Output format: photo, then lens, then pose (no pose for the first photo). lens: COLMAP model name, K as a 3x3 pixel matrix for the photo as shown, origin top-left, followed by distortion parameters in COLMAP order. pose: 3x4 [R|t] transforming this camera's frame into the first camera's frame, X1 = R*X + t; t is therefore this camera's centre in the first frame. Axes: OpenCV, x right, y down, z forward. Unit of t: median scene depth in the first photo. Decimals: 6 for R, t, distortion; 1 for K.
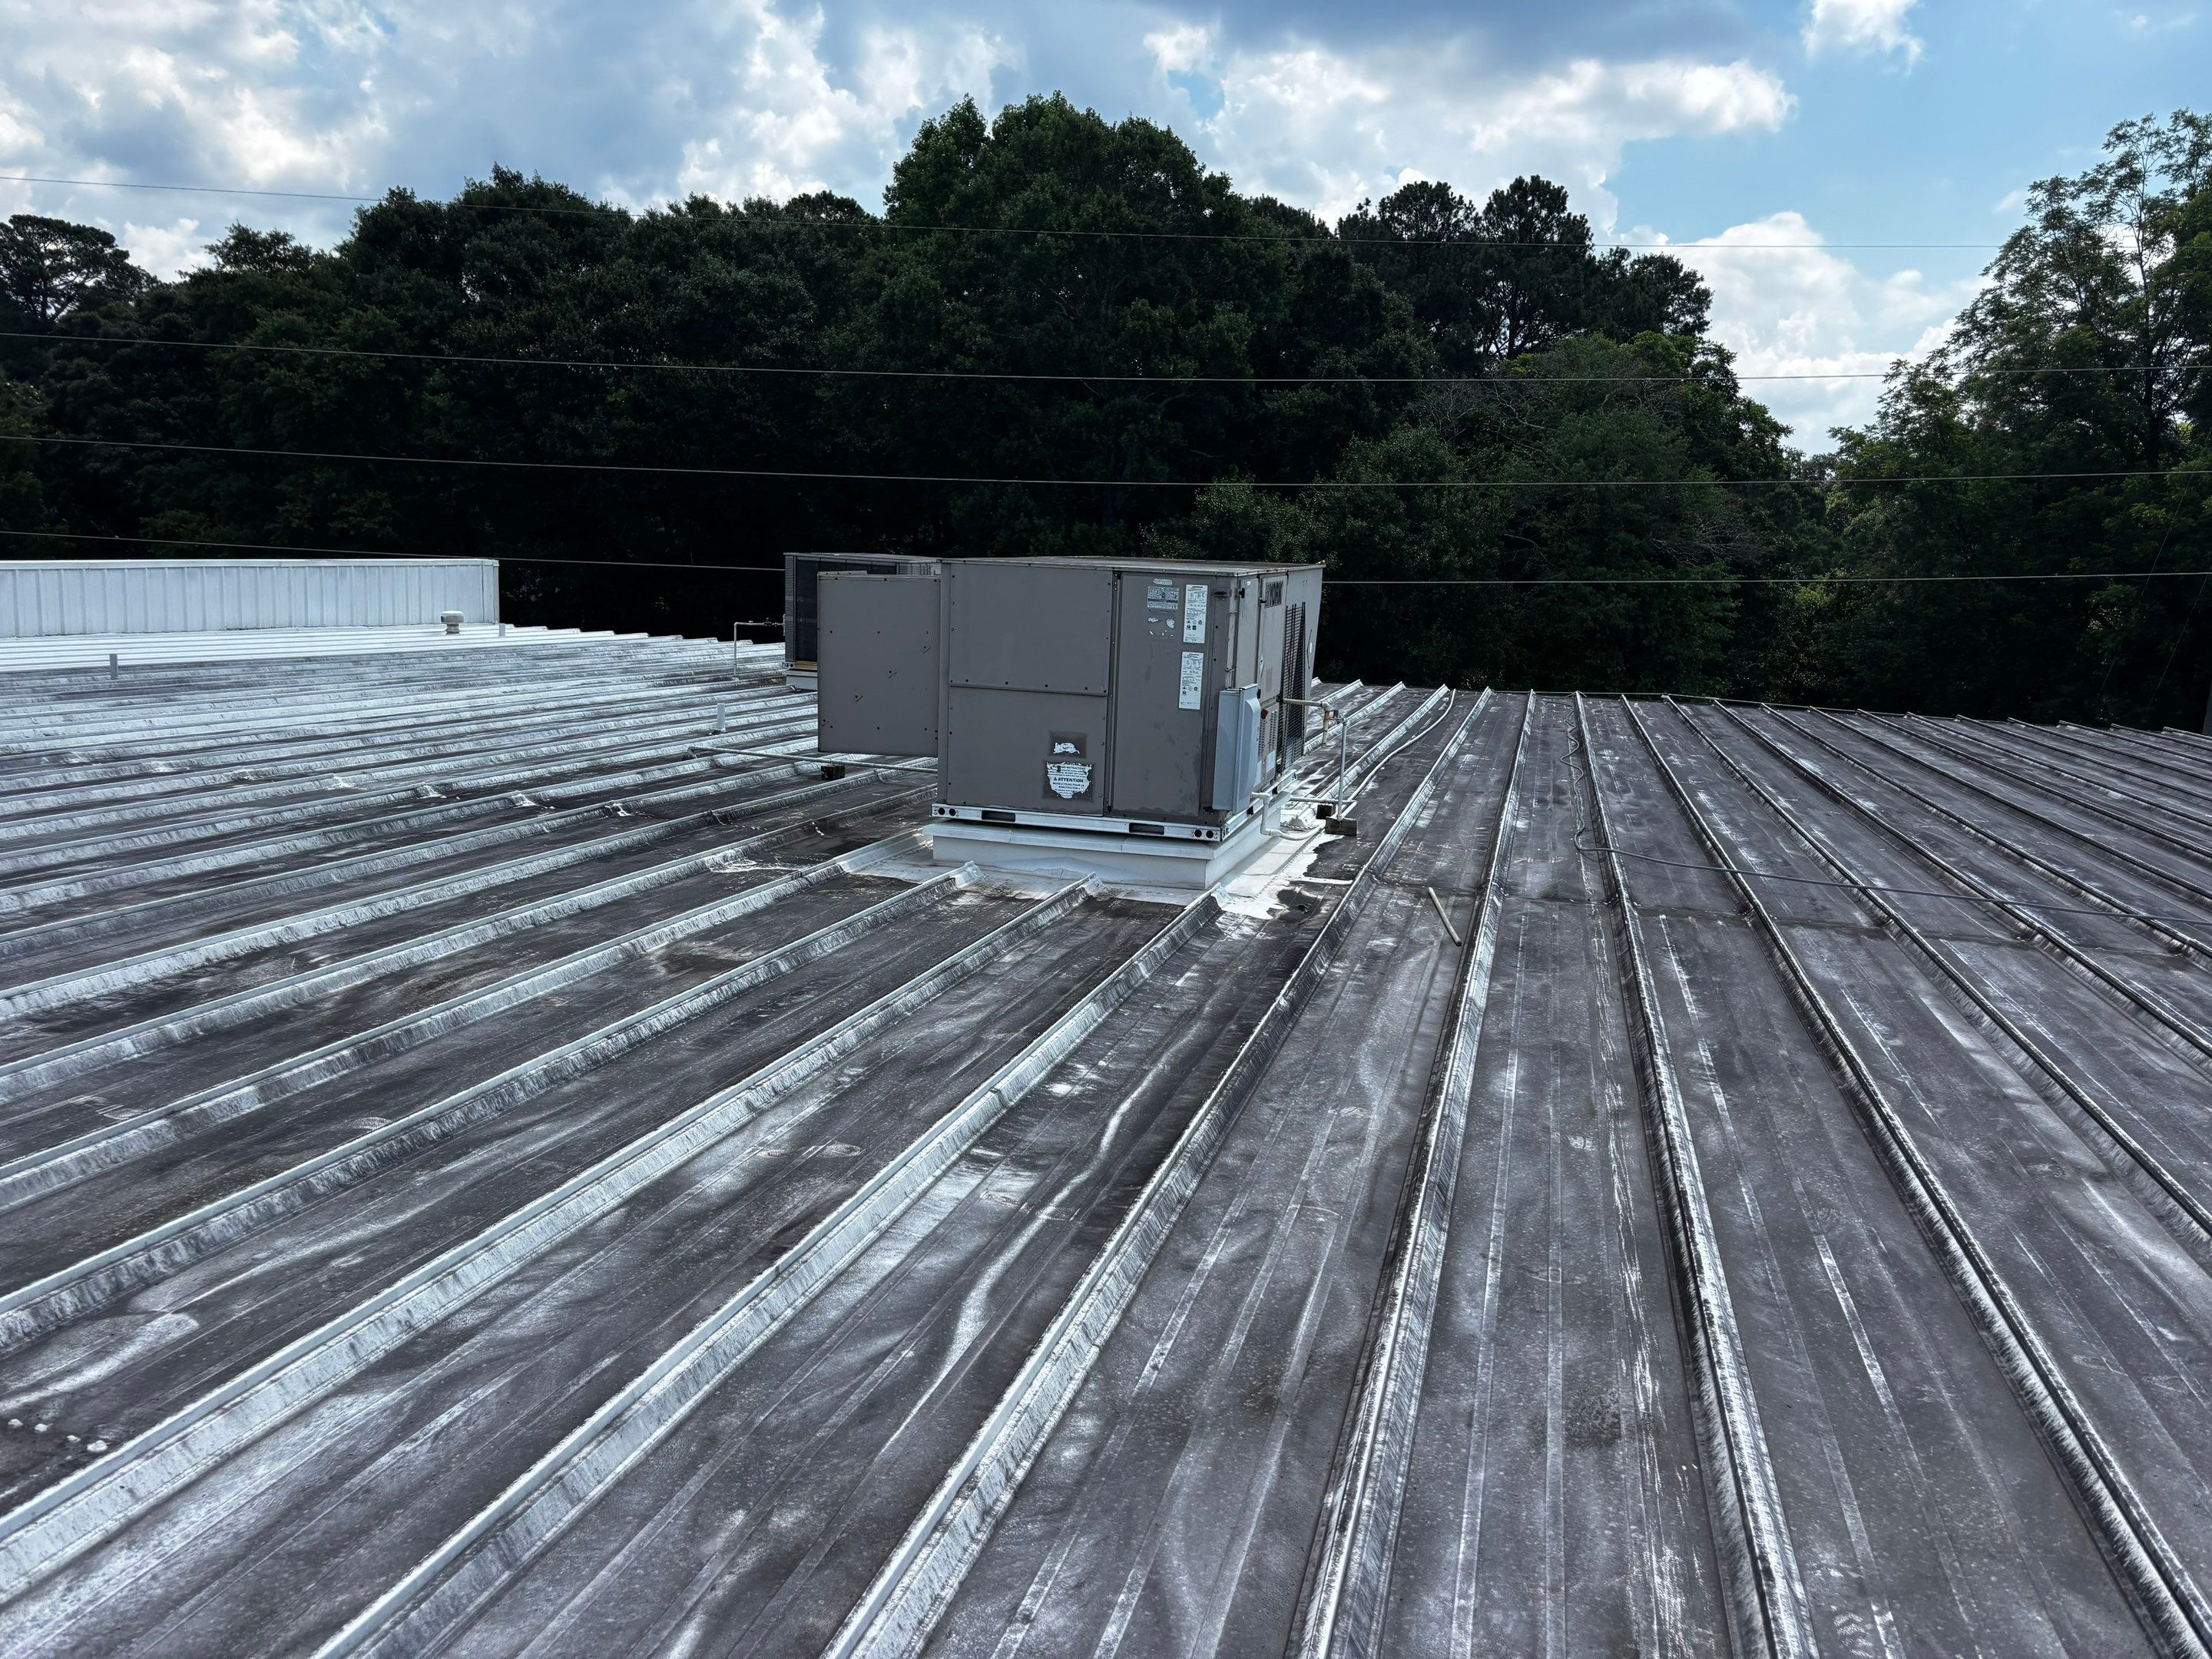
lens RADIAL K [[1686.6, 0, 1109.8], [0, 1686.6, 831.7], [0, 0, 1]] dist [0.042094, -0.037649]
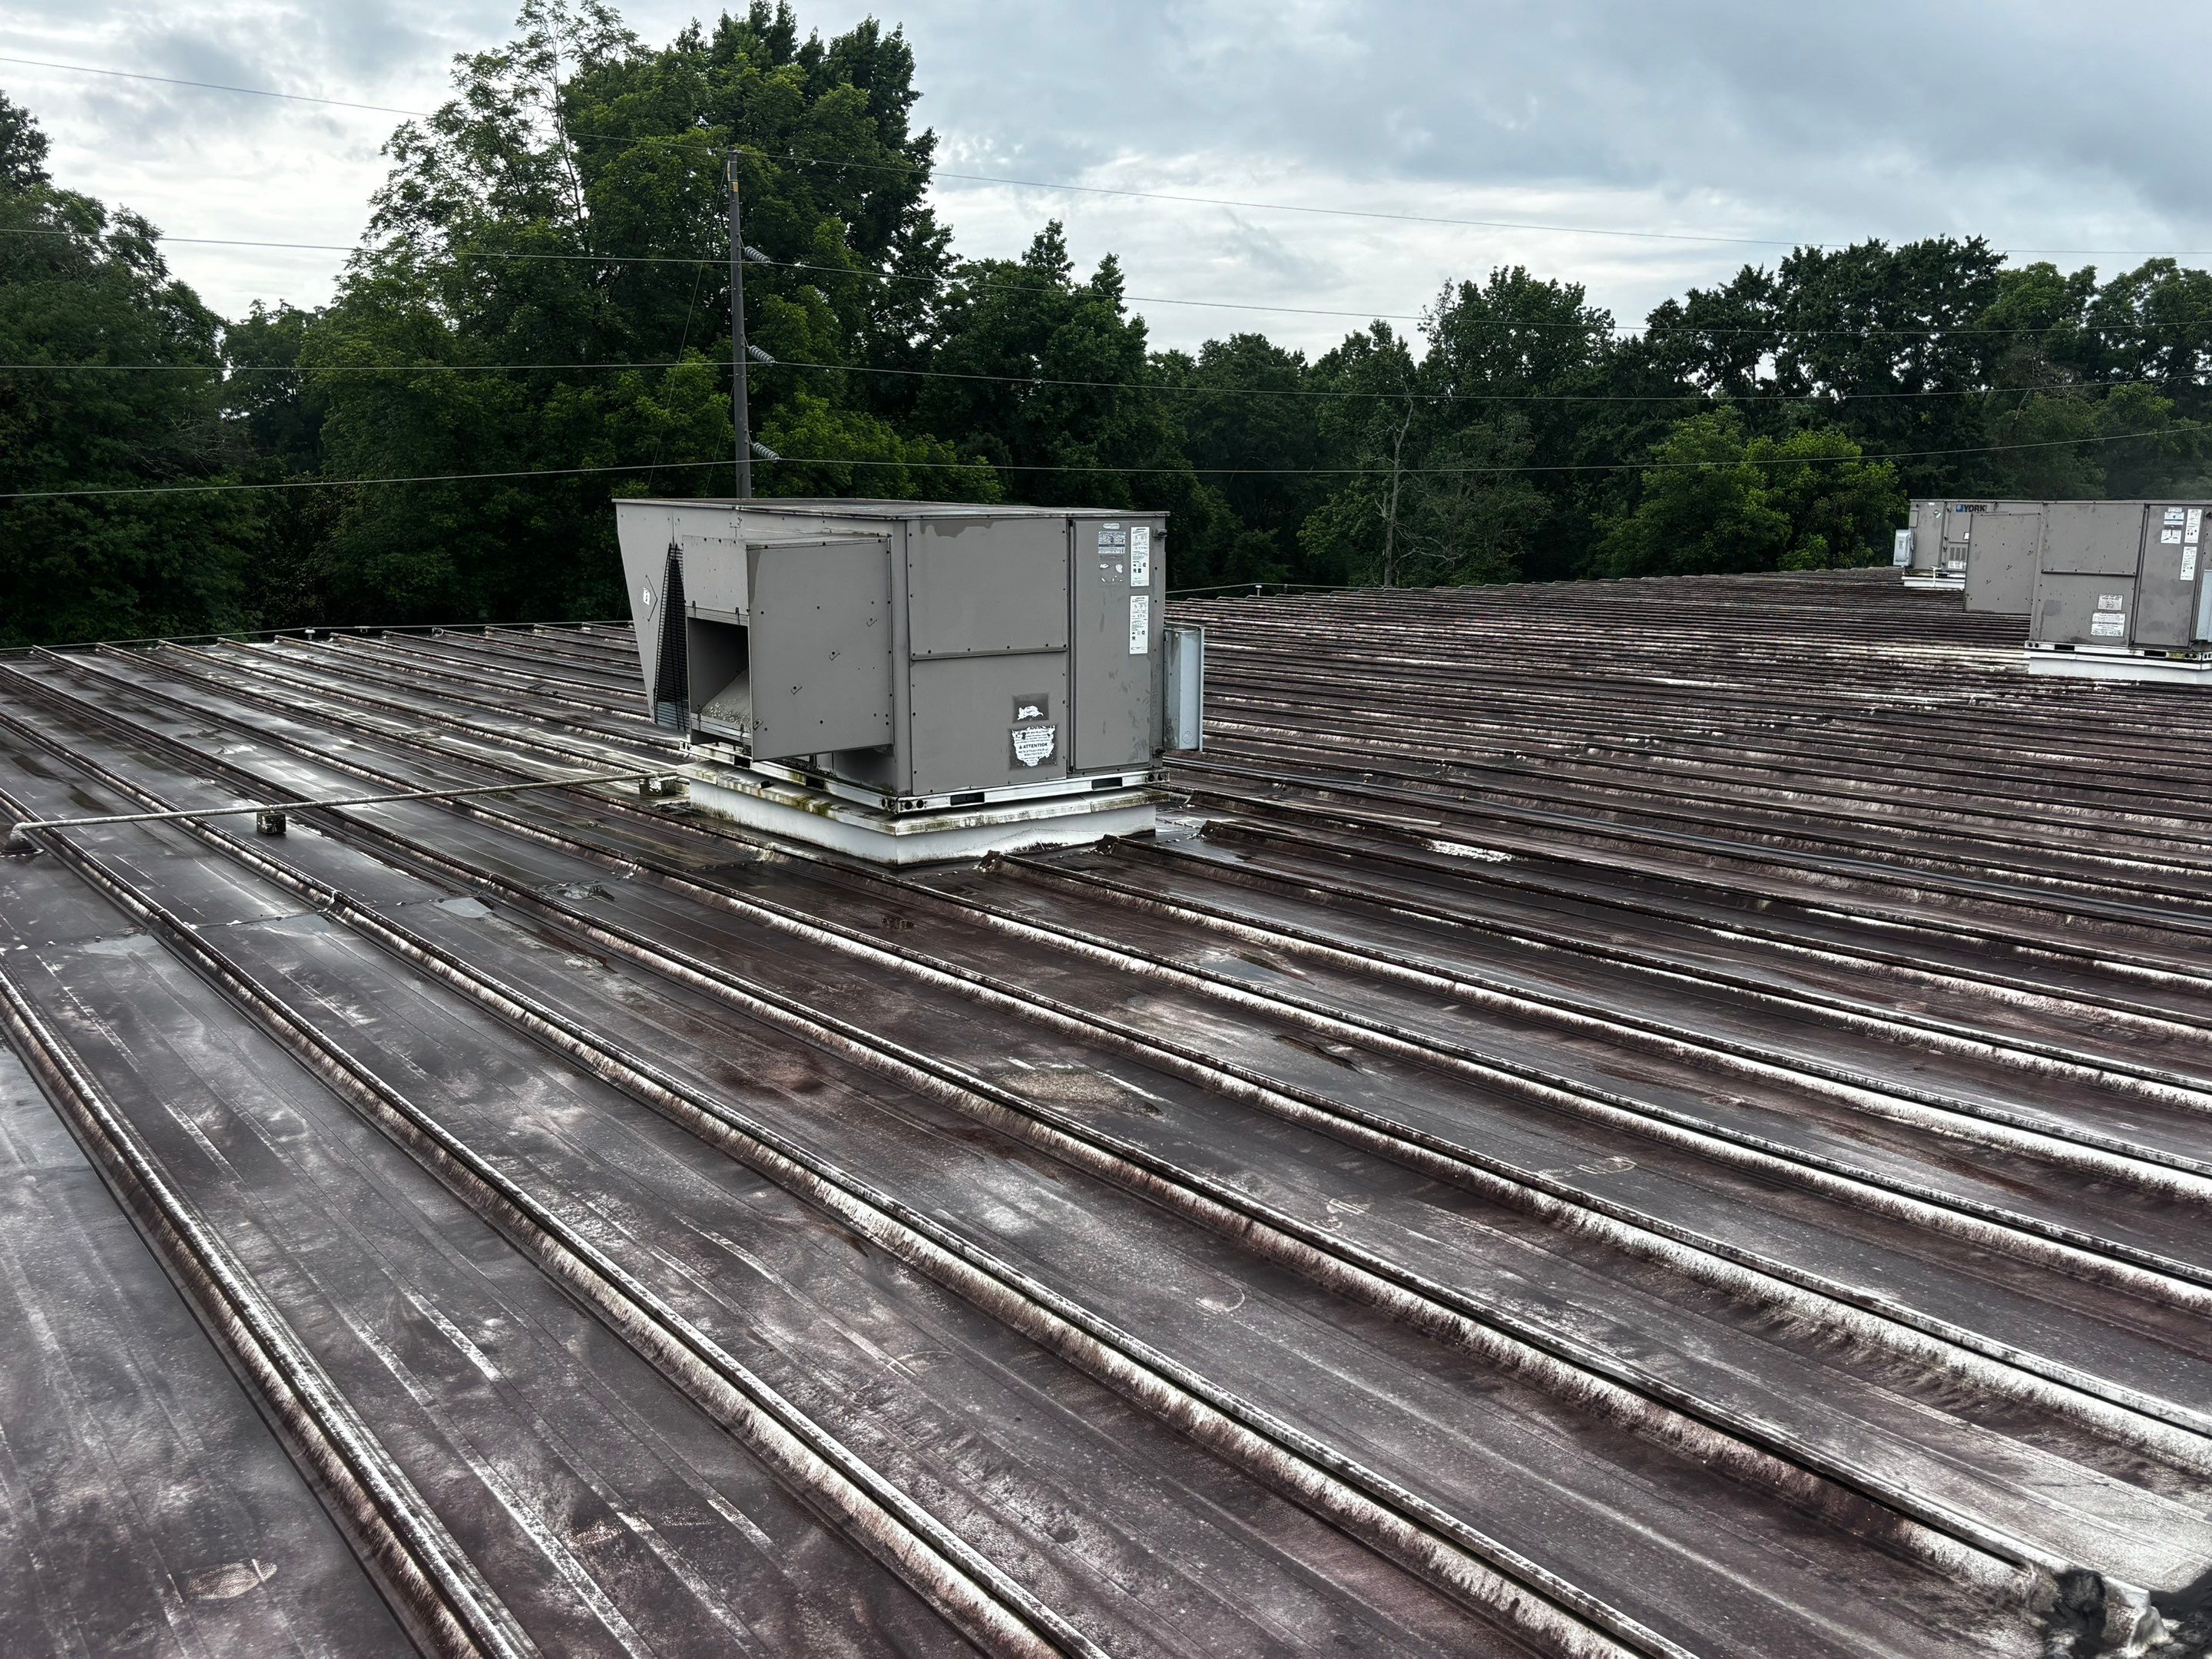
lens RADIAL K [[1918.0, 0, 1121.7], [0, 1918.0, 817.0], [0, 0, 1]] dist [0.066824, -0.057348]
pose [[0.630294, -0.176711, 0.755978, -0.801545], [0.155777, 0.982734, 0.099838, -0.090207], [-0.760567, 0.054837, 0.646939, 0.283145]]
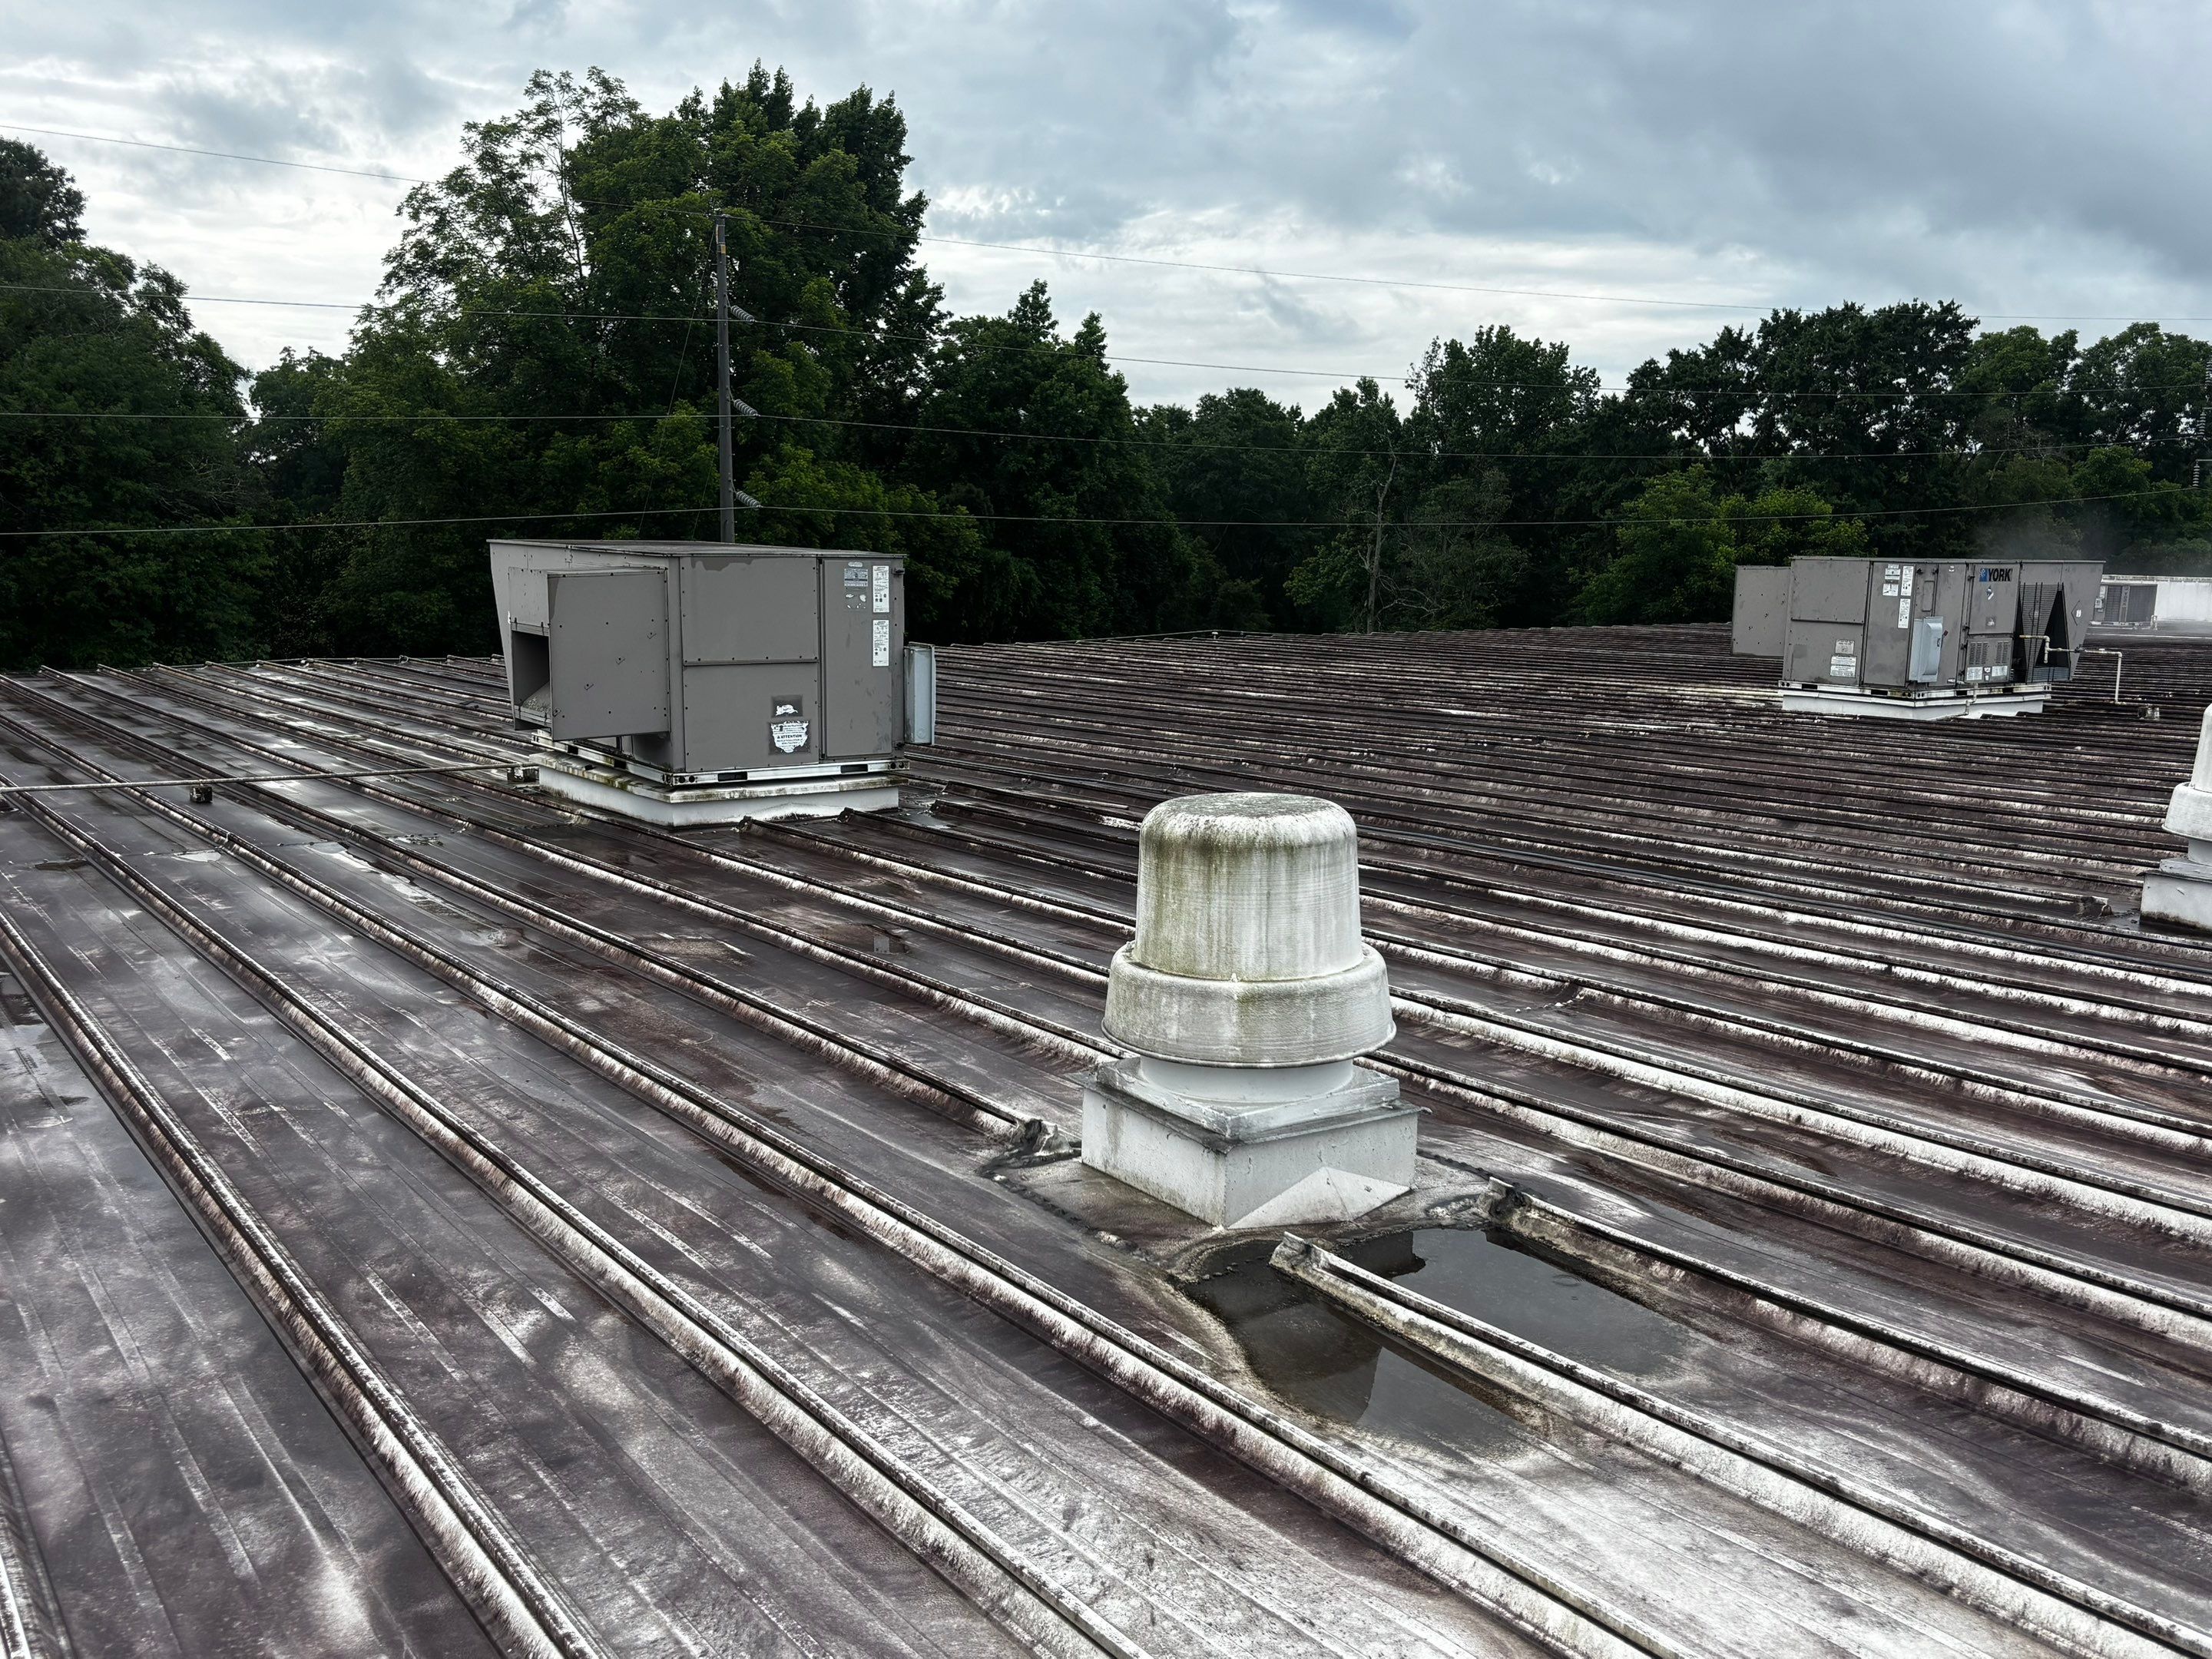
lens RADIAL K [[1919.5, 0, 1087.3], [0, 1919.5, 839.1], [0, 0, 1]] dist [0.055157, -0.028949]
pose [[0.652132, -0.156558, 0.741763, -0.897345], [0.143350, 0.986258, 0.082134, -0.040667], [-0.744429, 0.052769, 0.665613, -0.042540]]
